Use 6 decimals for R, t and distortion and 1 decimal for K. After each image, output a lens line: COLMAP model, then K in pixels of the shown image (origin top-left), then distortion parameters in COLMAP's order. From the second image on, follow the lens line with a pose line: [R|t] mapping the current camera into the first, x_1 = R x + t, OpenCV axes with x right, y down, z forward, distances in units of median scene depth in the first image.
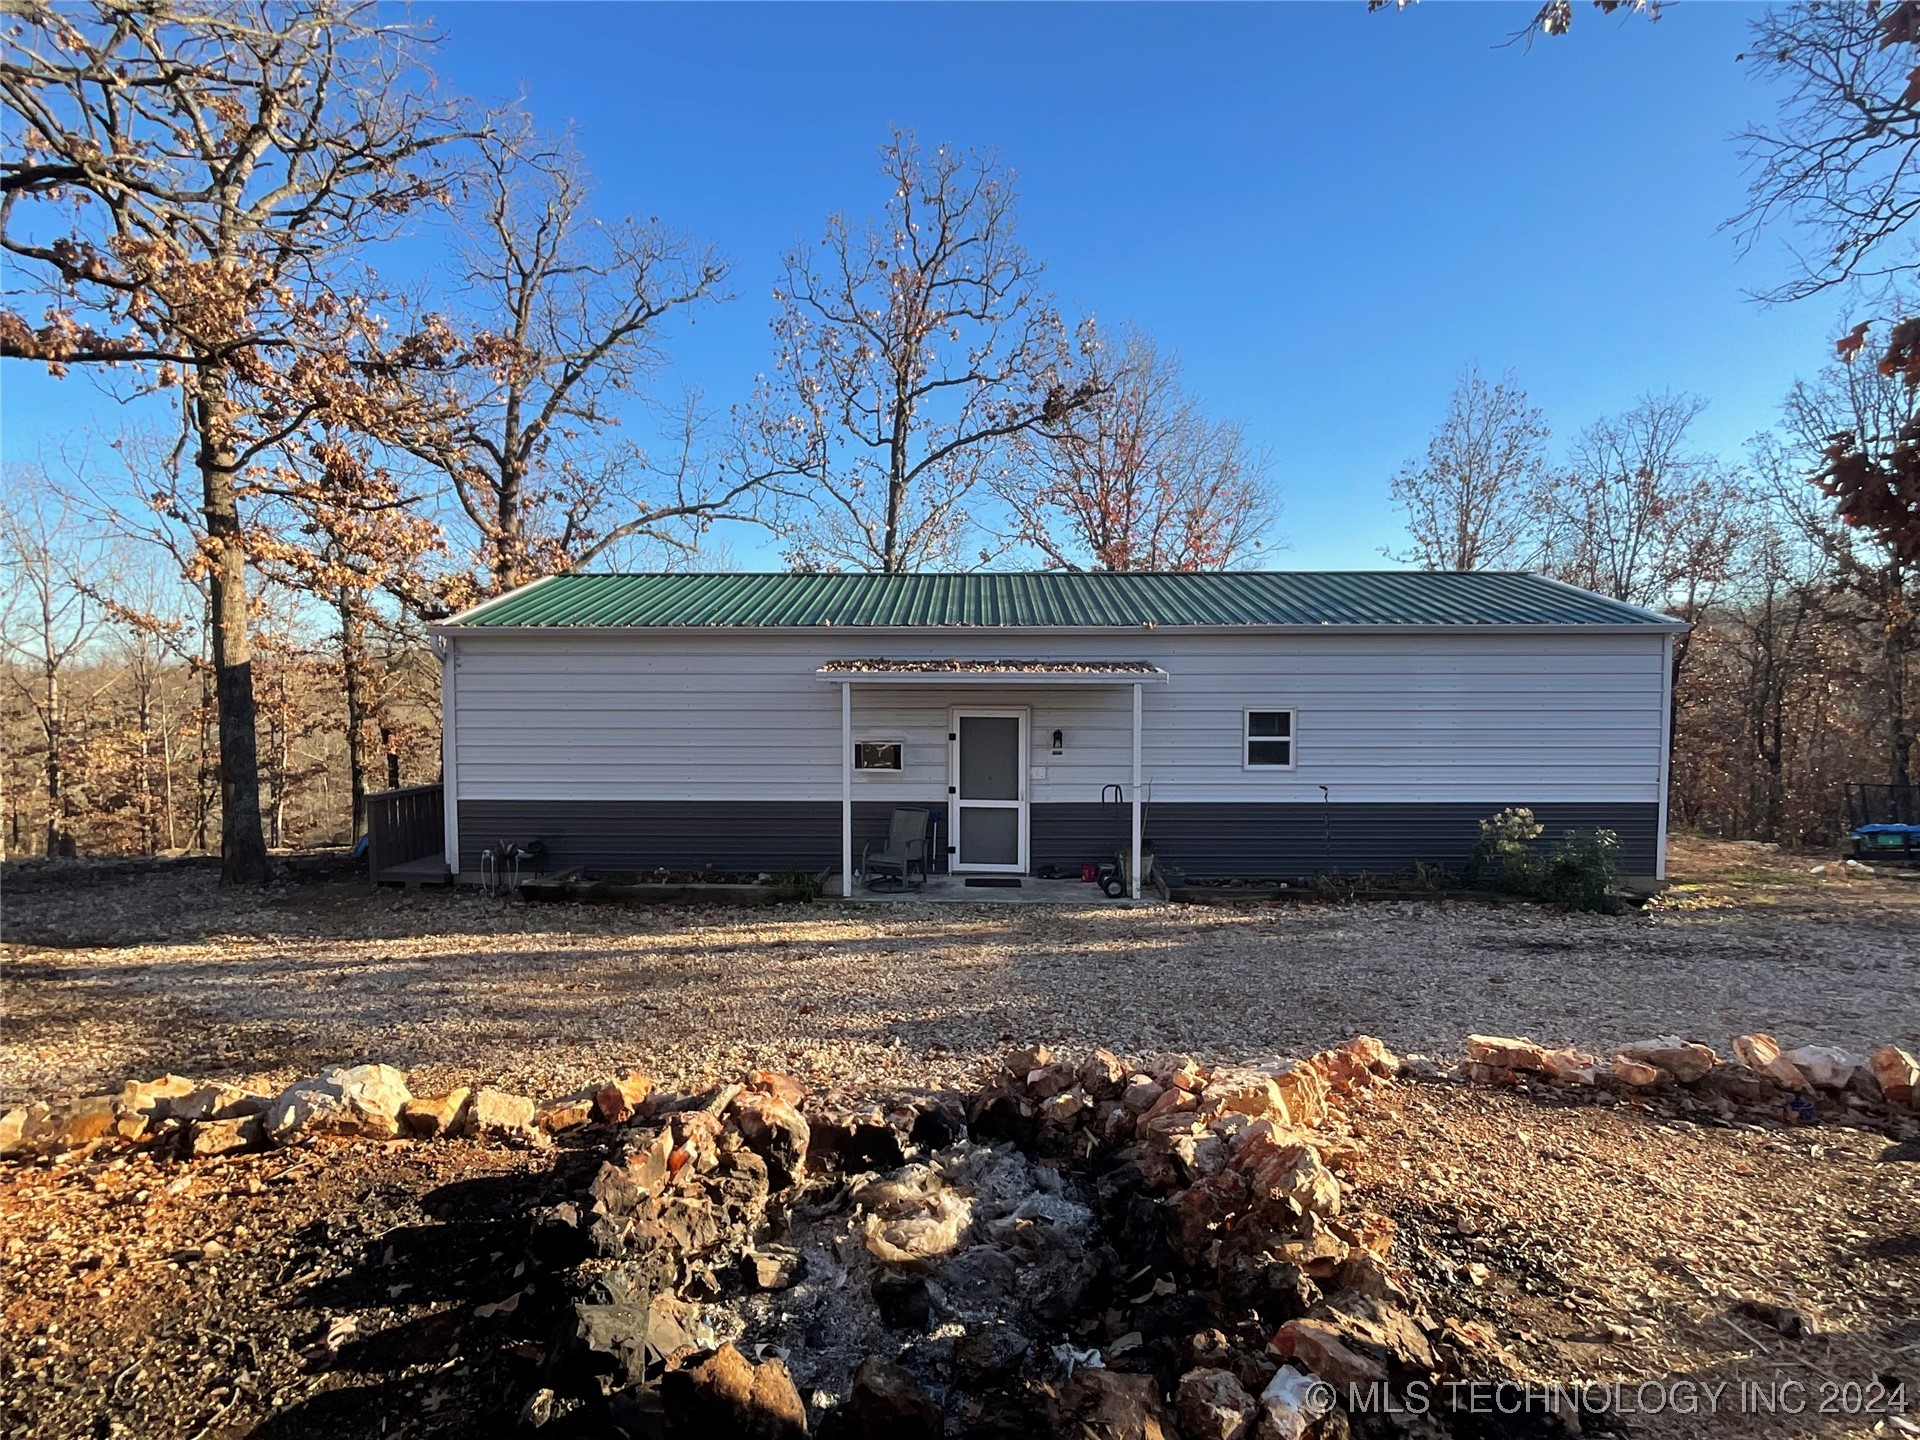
lens RADIAL K [[927.7, 0, 960.0], [0, 927.7, 720.0], [0, 0, 1]] dist [-0.000153, 0.000014]
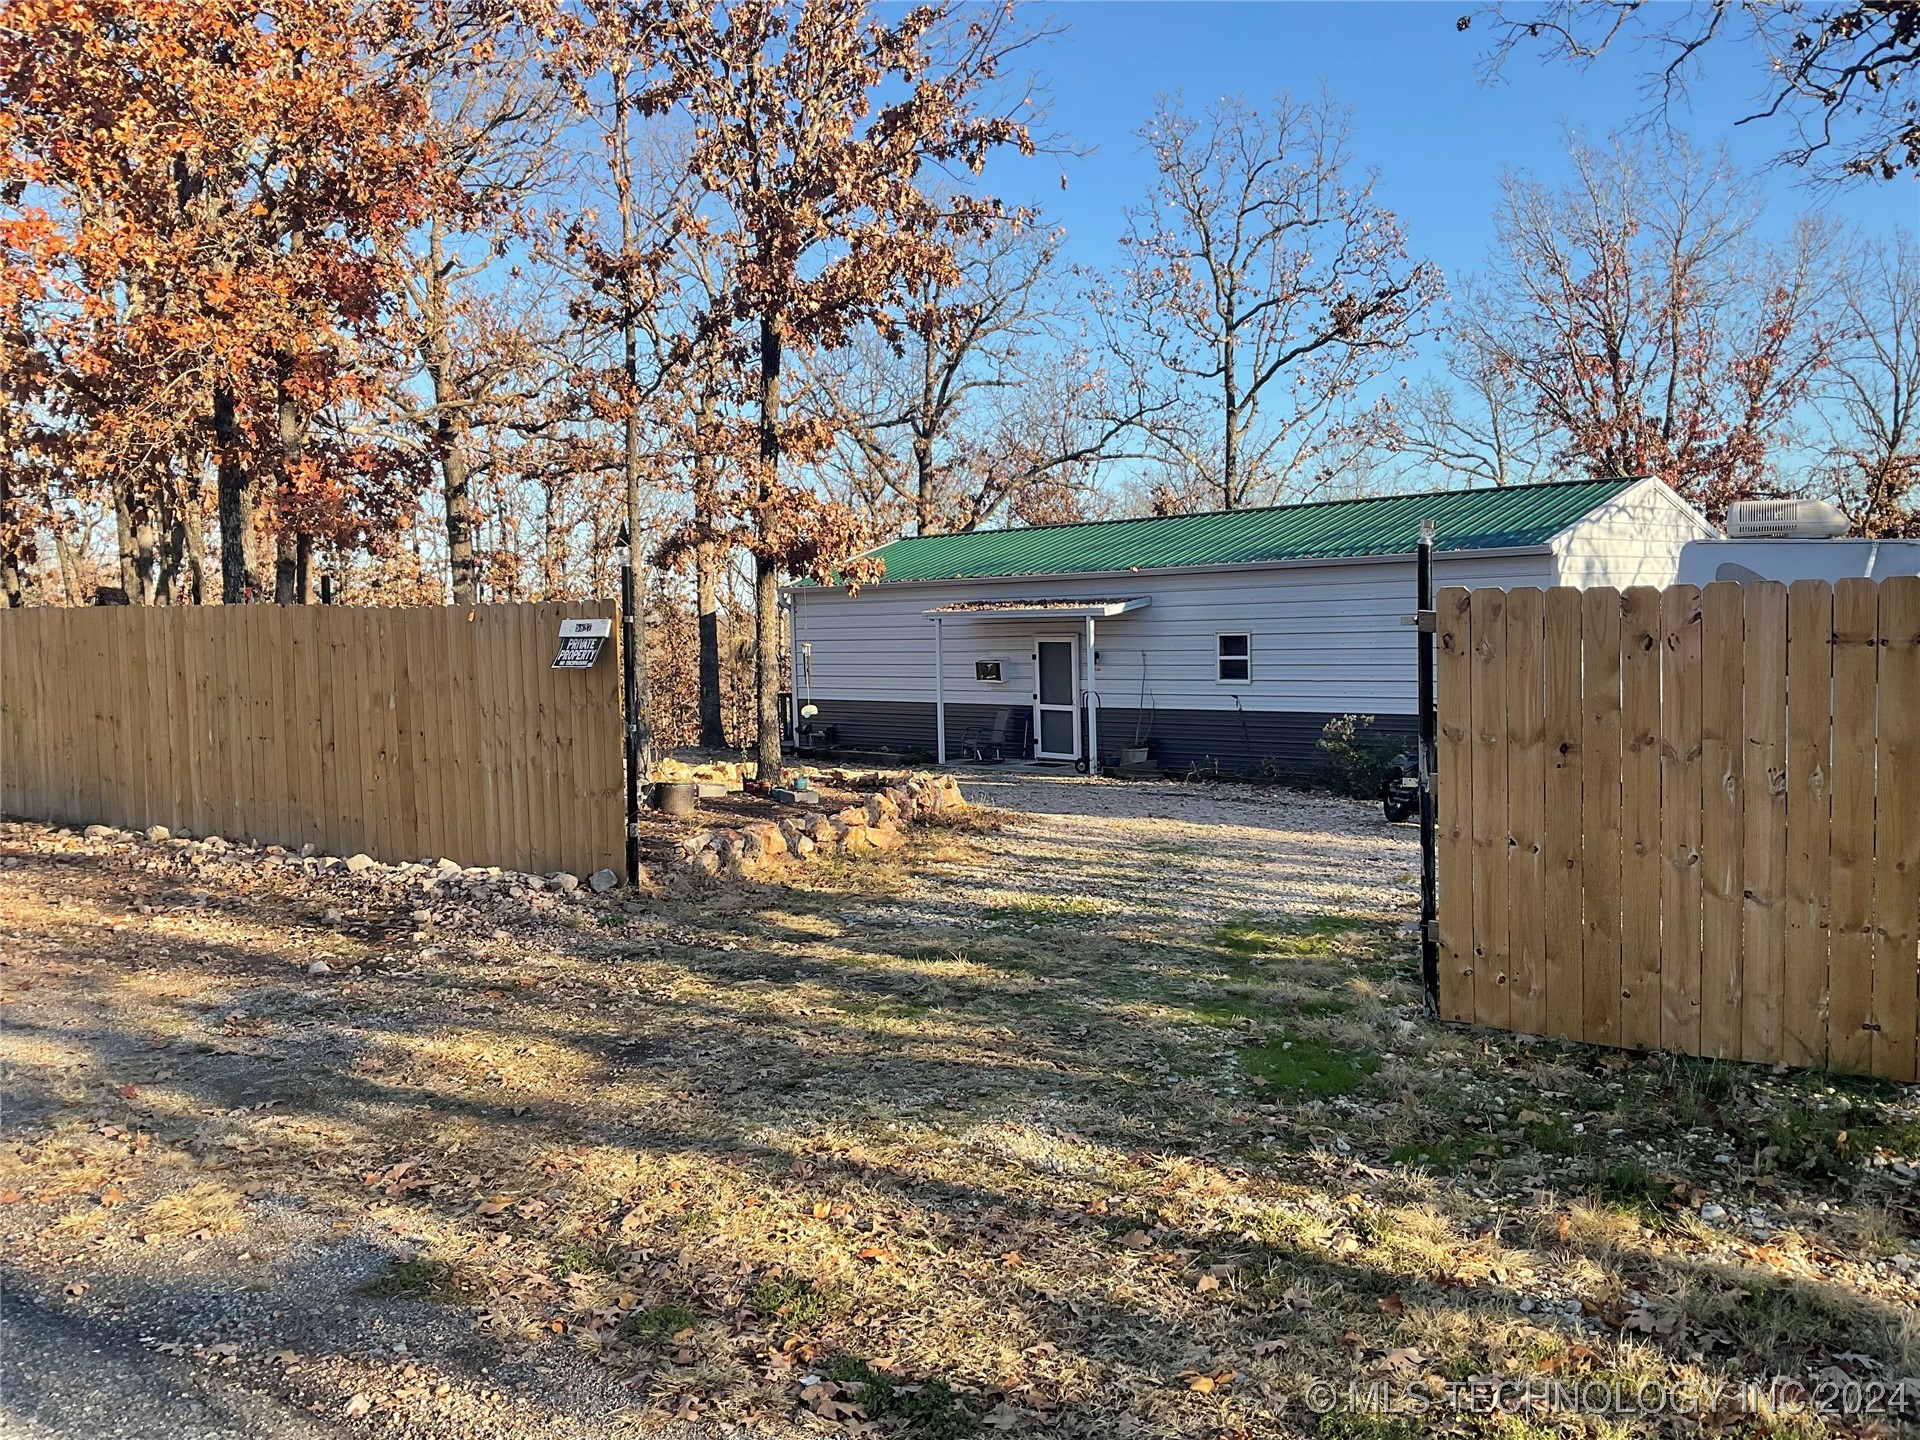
lens RADIAL K [[1584.6, 0, 952.1], [0, 1584.6, 718.1], [0, 0, 1]] dist [0.124221, -0.251019]
pose [[0.731802, 0.023703, -0.681105, 1.474915], [-0.005165, 0.999559, 0.029236, 0.040028], [0.681498, -0.017877, 0.731602, -0.766616]]
